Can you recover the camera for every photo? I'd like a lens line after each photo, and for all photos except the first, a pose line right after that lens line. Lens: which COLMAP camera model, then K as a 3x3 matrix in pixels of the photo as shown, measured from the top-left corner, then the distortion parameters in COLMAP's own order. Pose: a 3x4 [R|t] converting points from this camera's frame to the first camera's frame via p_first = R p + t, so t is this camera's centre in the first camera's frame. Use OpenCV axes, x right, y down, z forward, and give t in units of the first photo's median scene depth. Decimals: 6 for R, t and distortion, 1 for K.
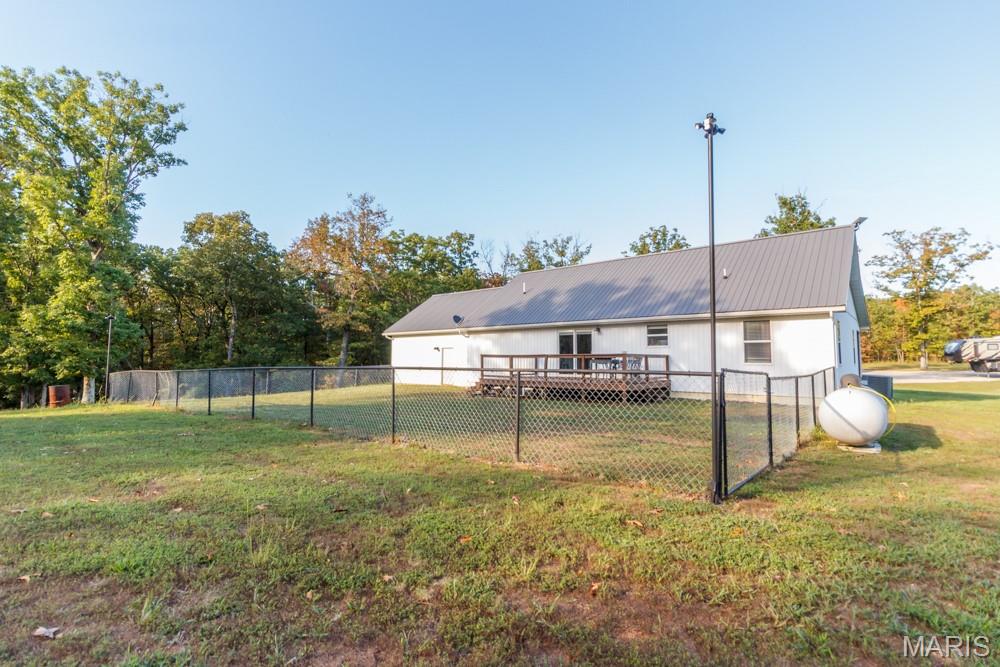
lens RADIAL K [[467.6, 0, 500.0], [0, 467.6, 333.5], [0, 0, 1]] dist [-0.000101, -0.000018]
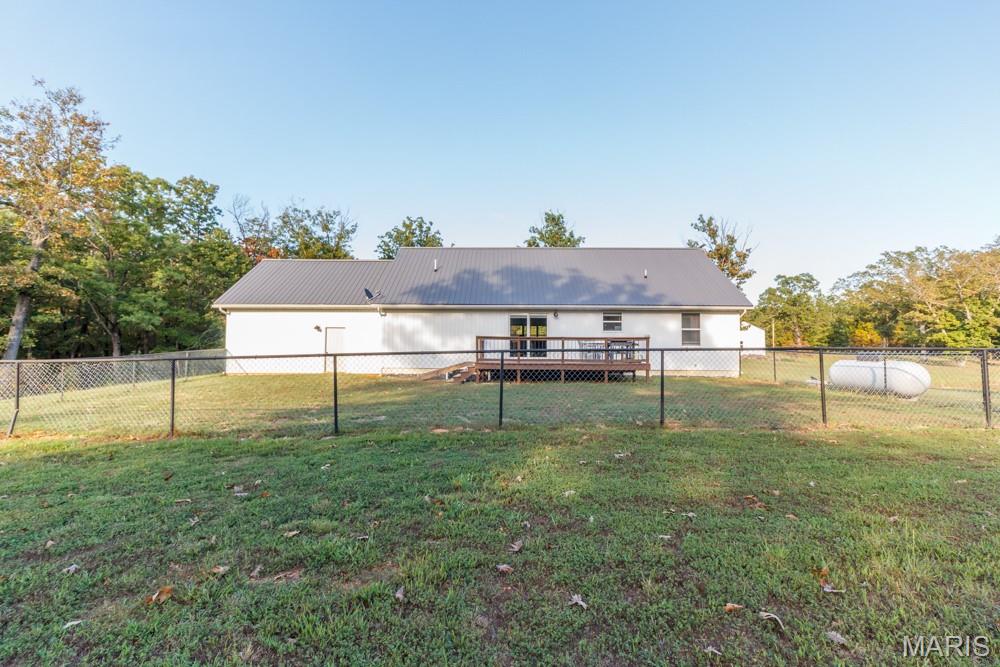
lens RADIAL K [[450.1, 0, 500.0], [0, 450.1, 333.5], [0, 0, 1]] dist [0.001747, 0.000506]
pose [[0.776147, 0.017886, 0.630298, -0.408113], [-0.039043, 0.999043, 0.019728, 0.015558], [-0.629341, -0.039920, 0.776103, 0.224477]]
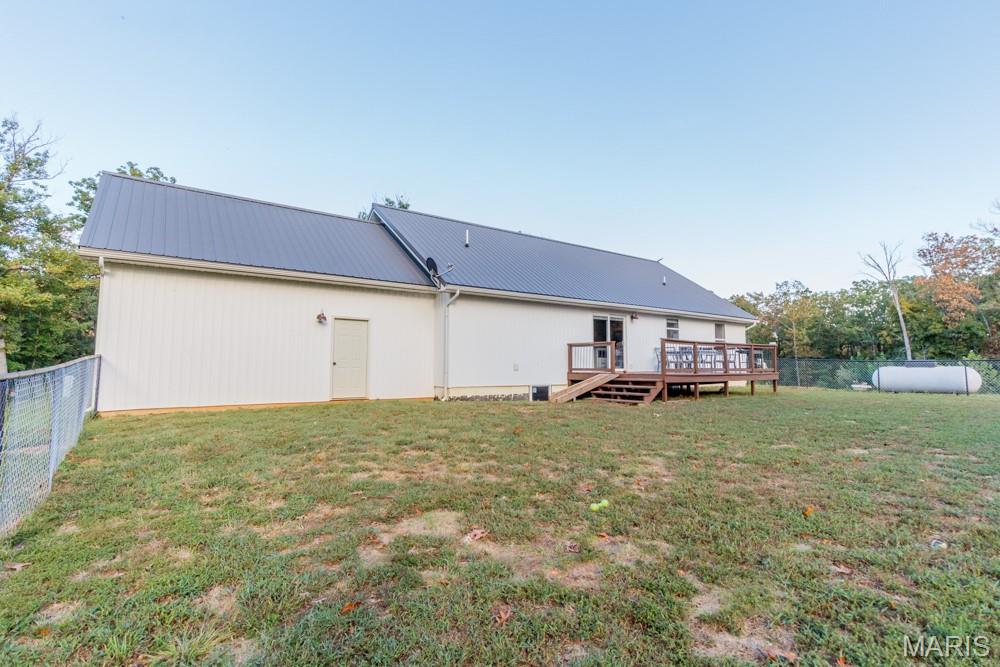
lens RADIAL K [[467.6, 0, 500.0], [0, 467.6, 333.5], [0, 0, 1]] dist [-0.000101, -0.000018]
pose [[0.247813, 0.057109, 0.967123, -0.550094], [-0.062011, 0.997149, -0.042992, 0.059439], [-0.966821, -0.049318, 0.250648, 0.791100]]
